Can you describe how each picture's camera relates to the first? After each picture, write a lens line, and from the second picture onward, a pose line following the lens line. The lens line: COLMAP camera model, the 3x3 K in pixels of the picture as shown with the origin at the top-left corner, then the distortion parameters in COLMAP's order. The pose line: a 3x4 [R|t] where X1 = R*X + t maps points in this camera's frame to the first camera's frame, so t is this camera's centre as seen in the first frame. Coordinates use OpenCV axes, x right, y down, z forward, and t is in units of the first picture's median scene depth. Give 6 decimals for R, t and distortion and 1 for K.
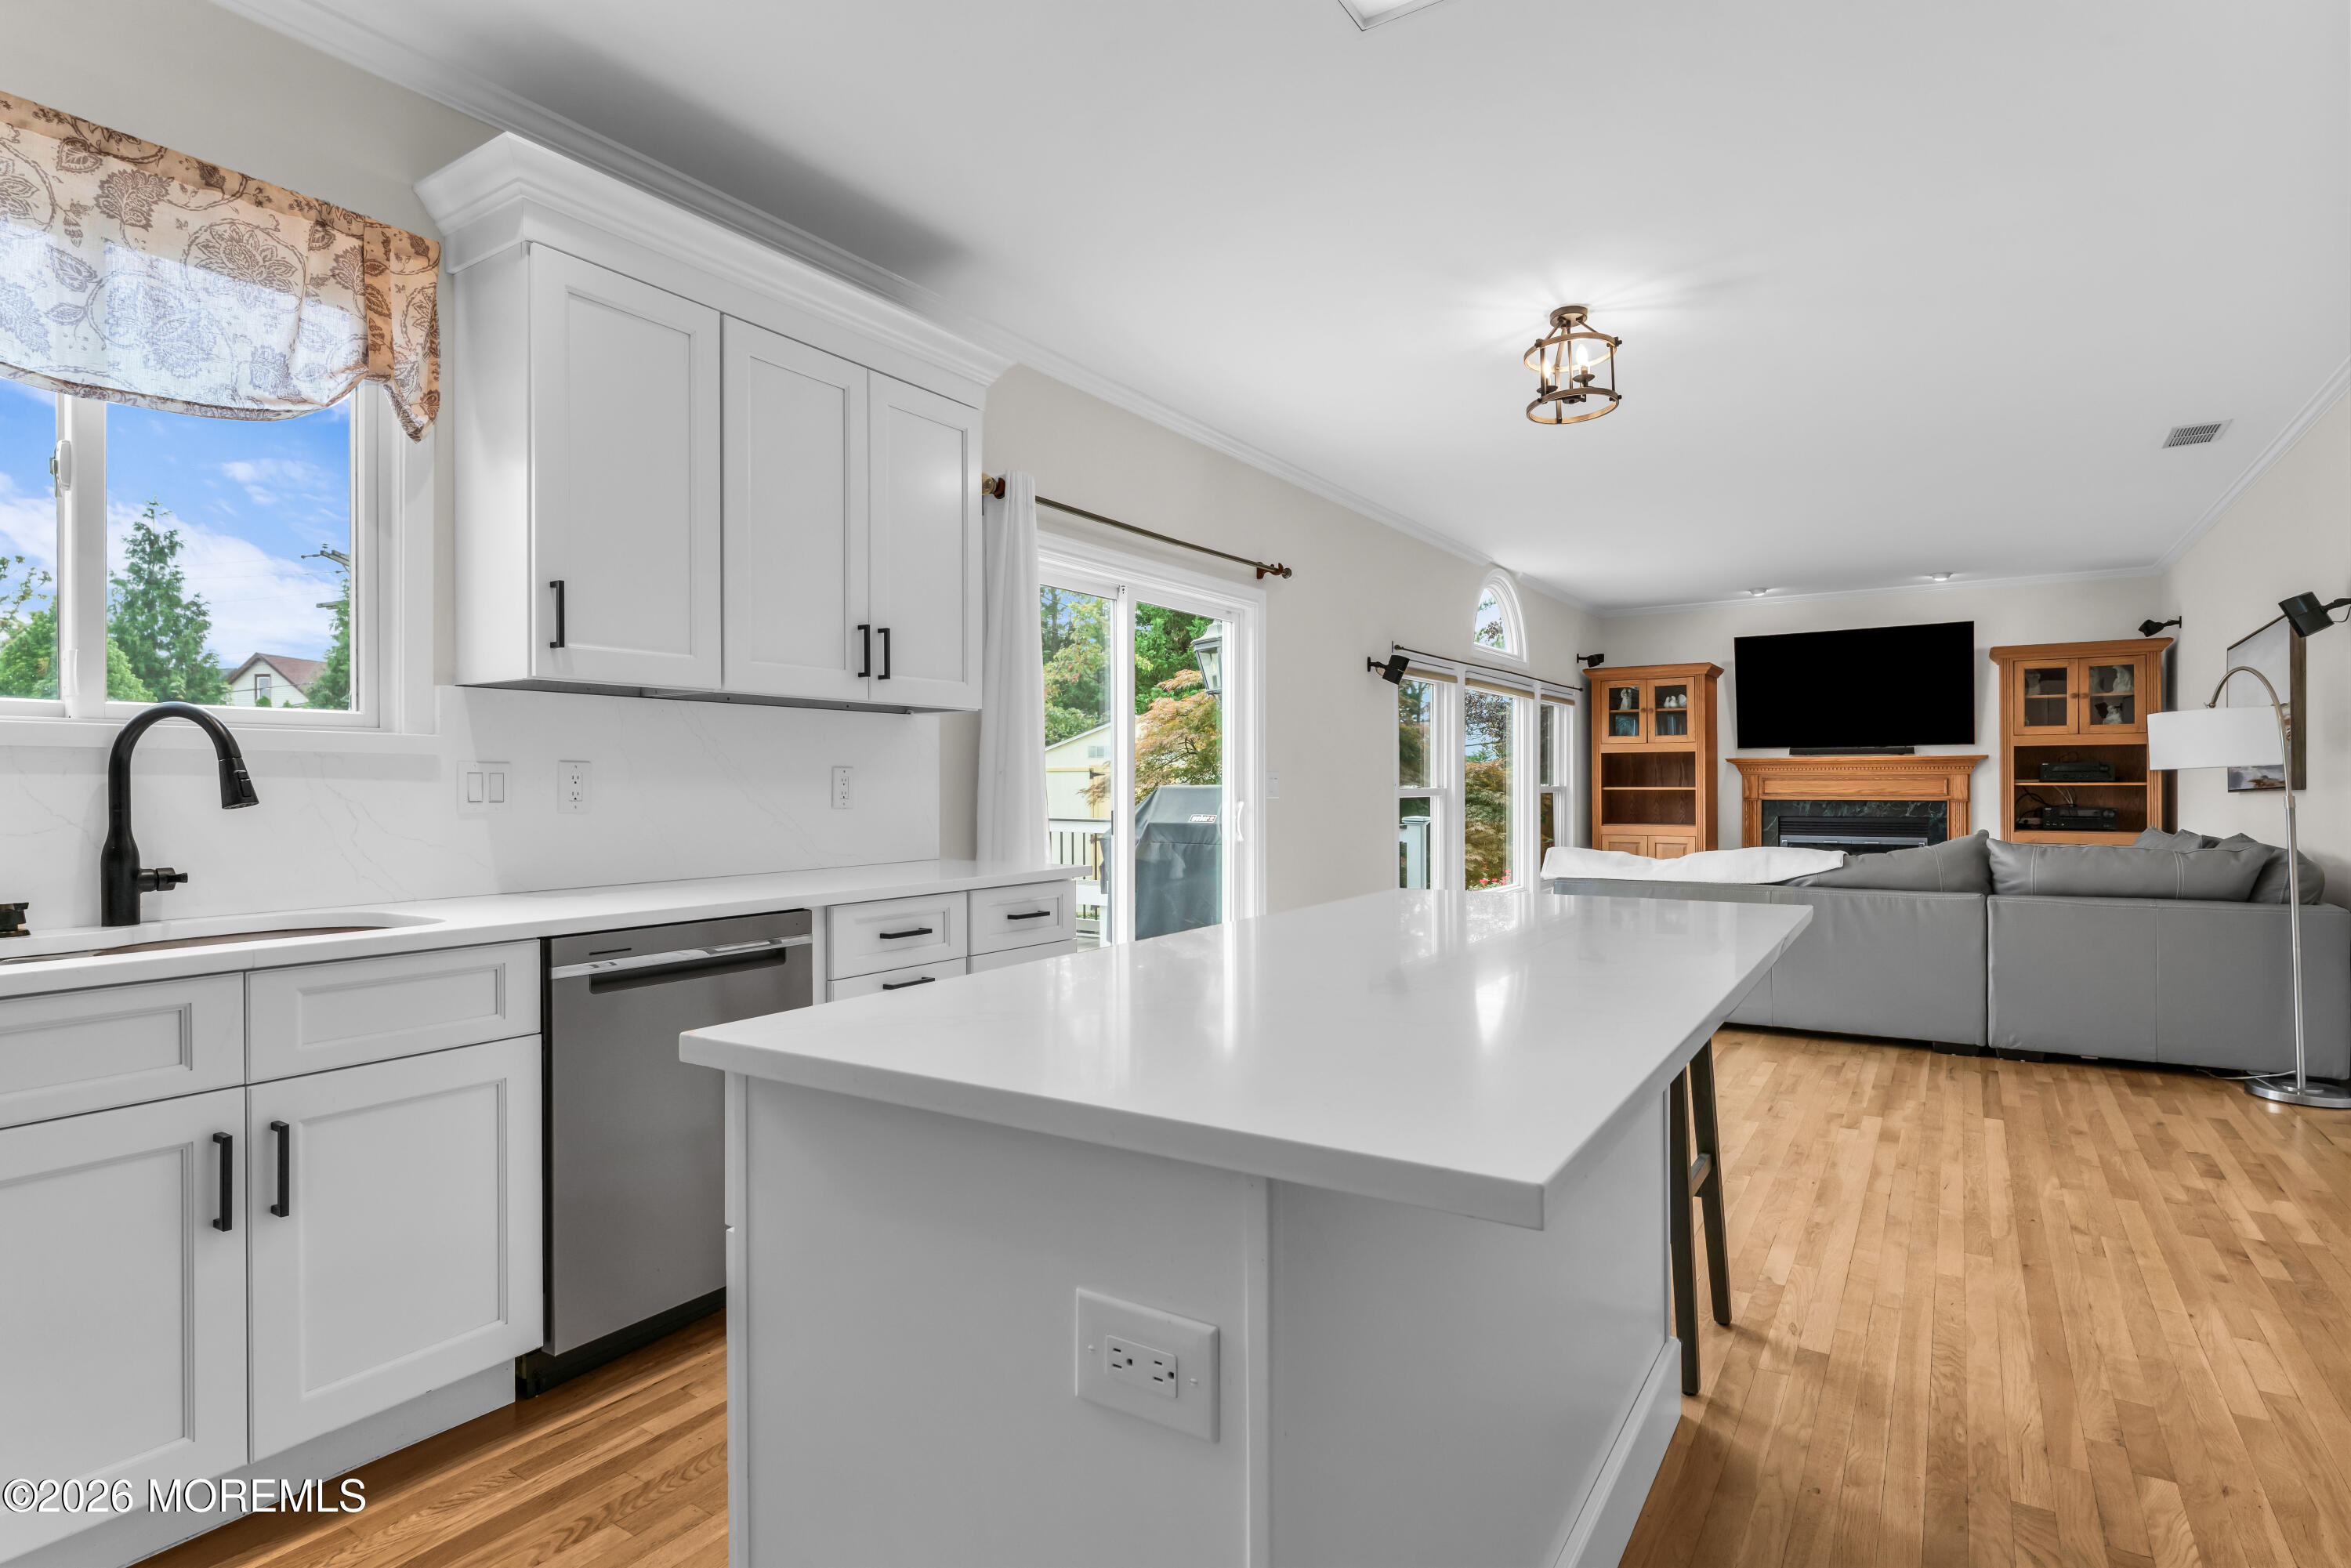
lens RADIAL K [[1167.6, 0, 1179.9], [0, 1167.6, 780.6], [0, 0, 1]] dist [-0.004562, -0.000189]
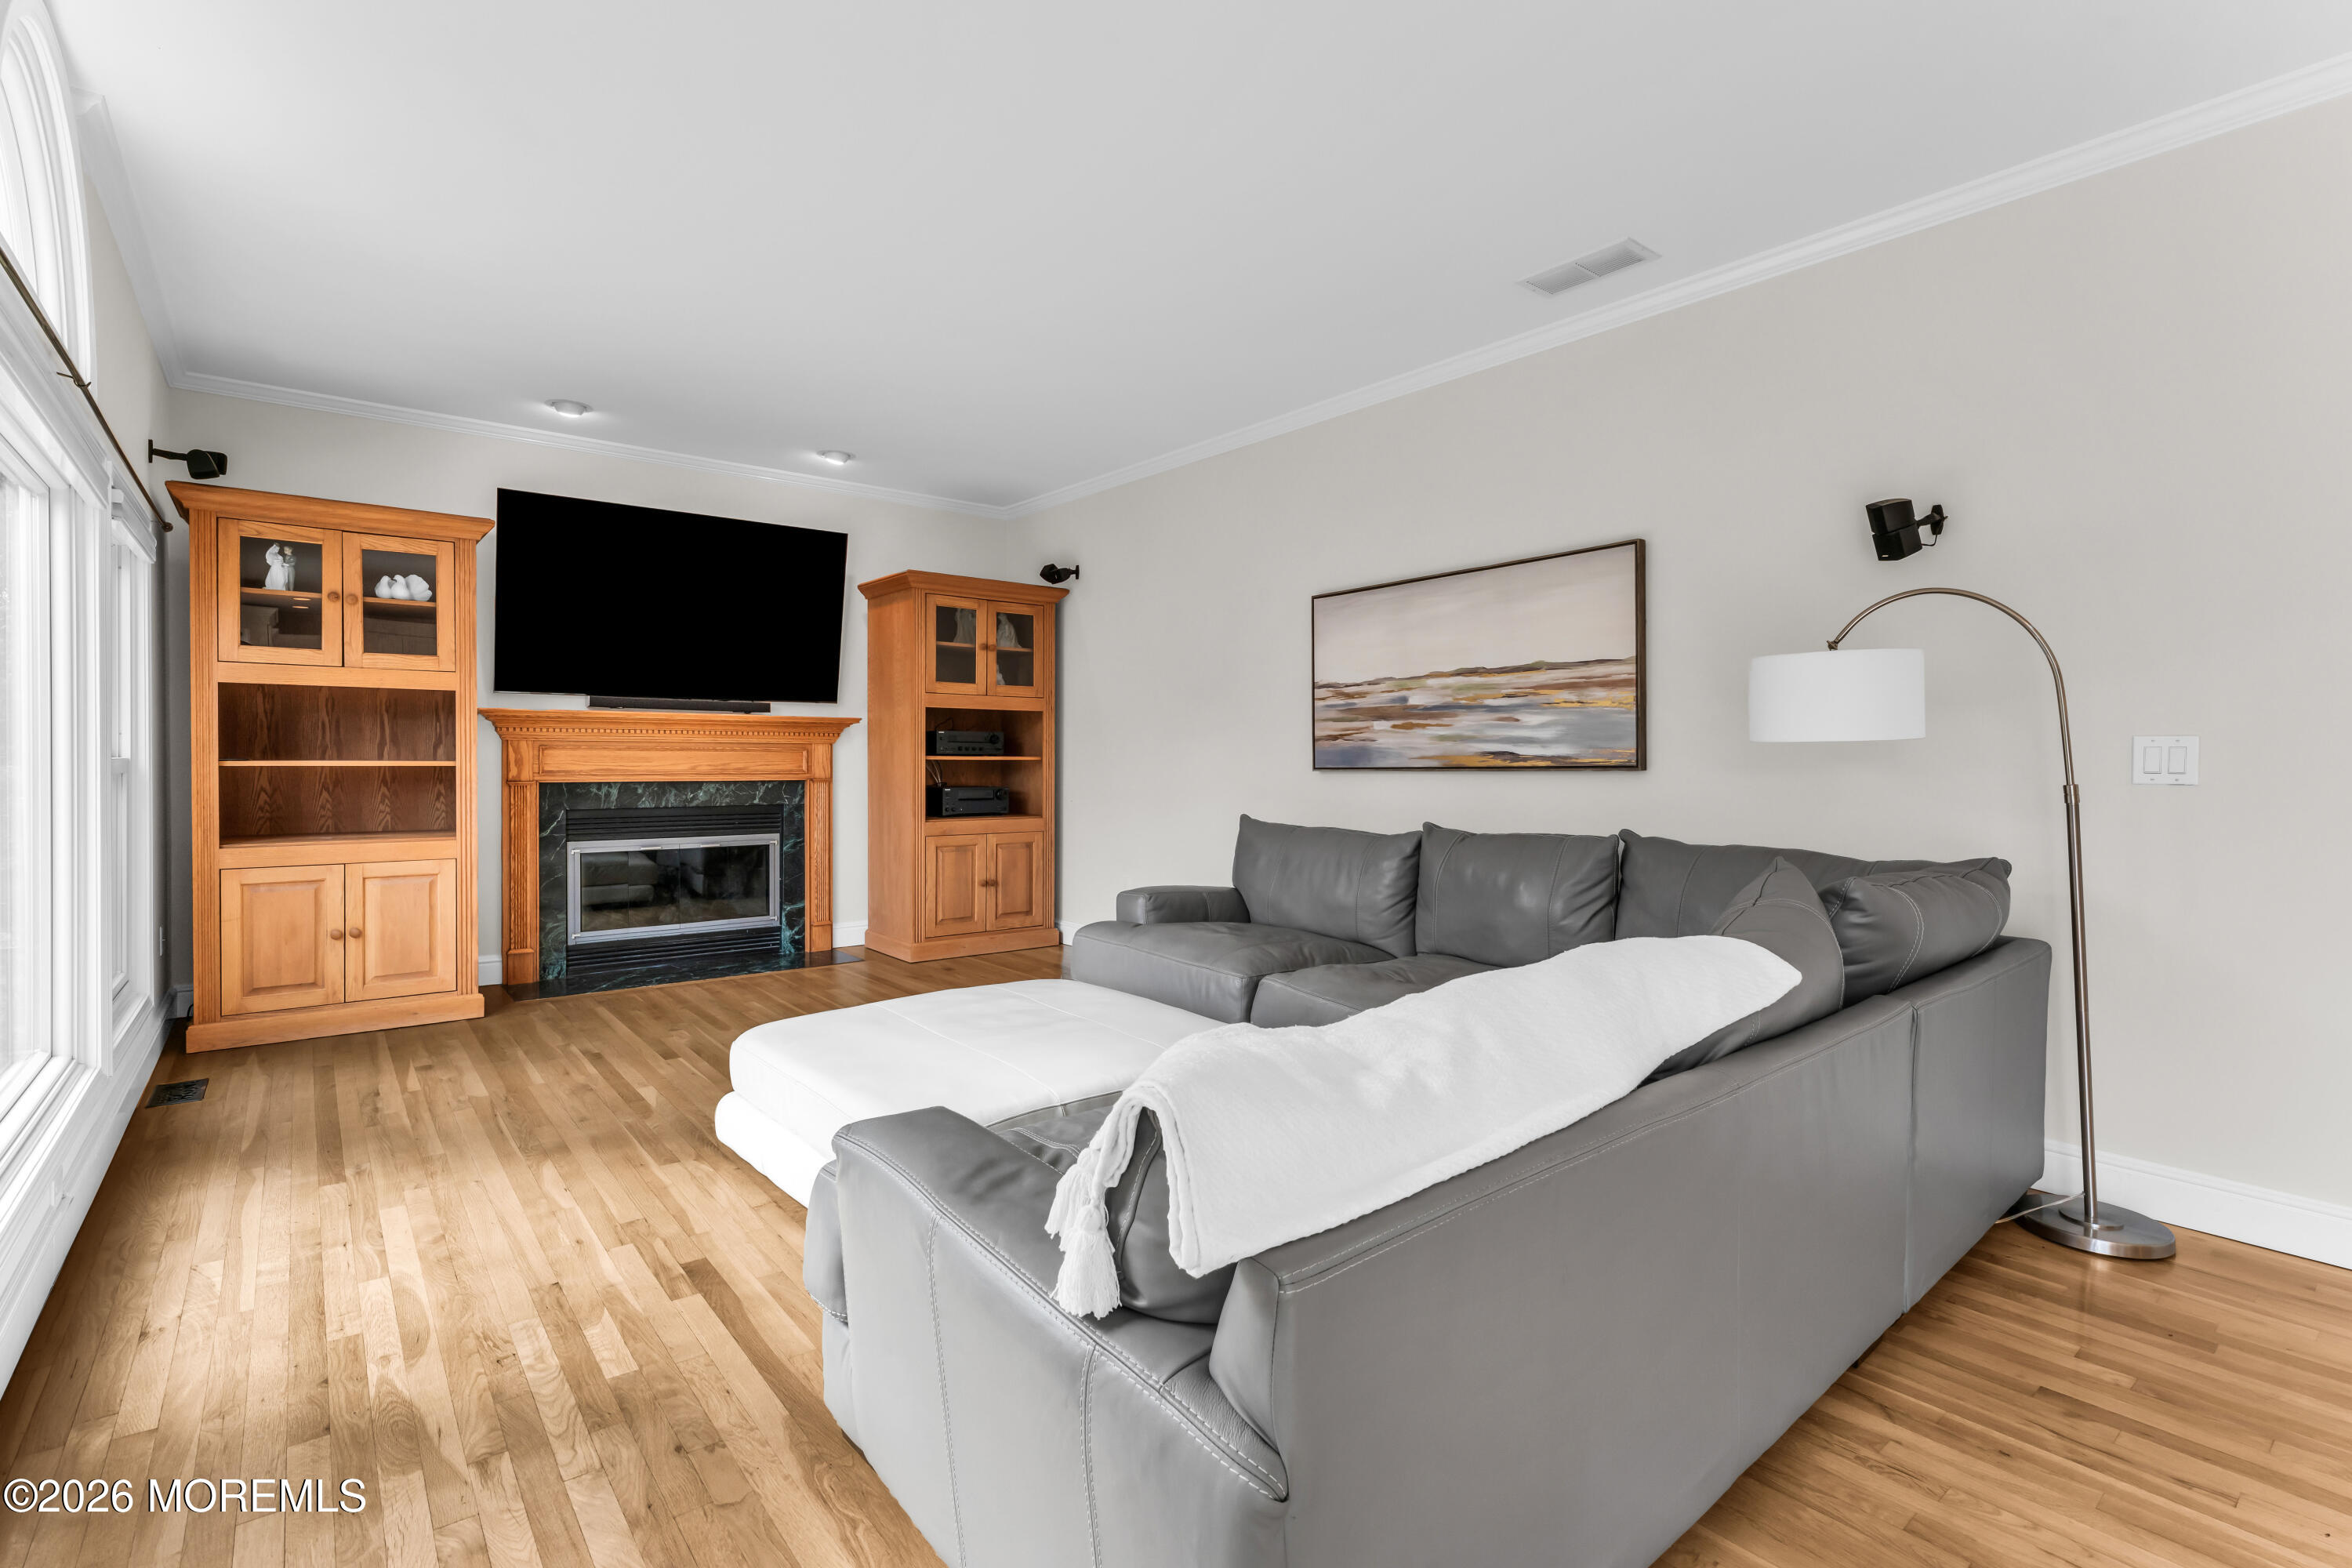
lens RADIAL K [[1079.8, 0, 1169.2], [0, 1079.8, 777.5], [0, 0, 1]] dist [-0.004488, -0.000071]
pose [[0.305758, -0.015188, 0.951988, 0.089722], [-0.009917, 0.999768, 0.019135, 0.000819], [-0.952058, -0.015292, 0.305537, 0.558526]]
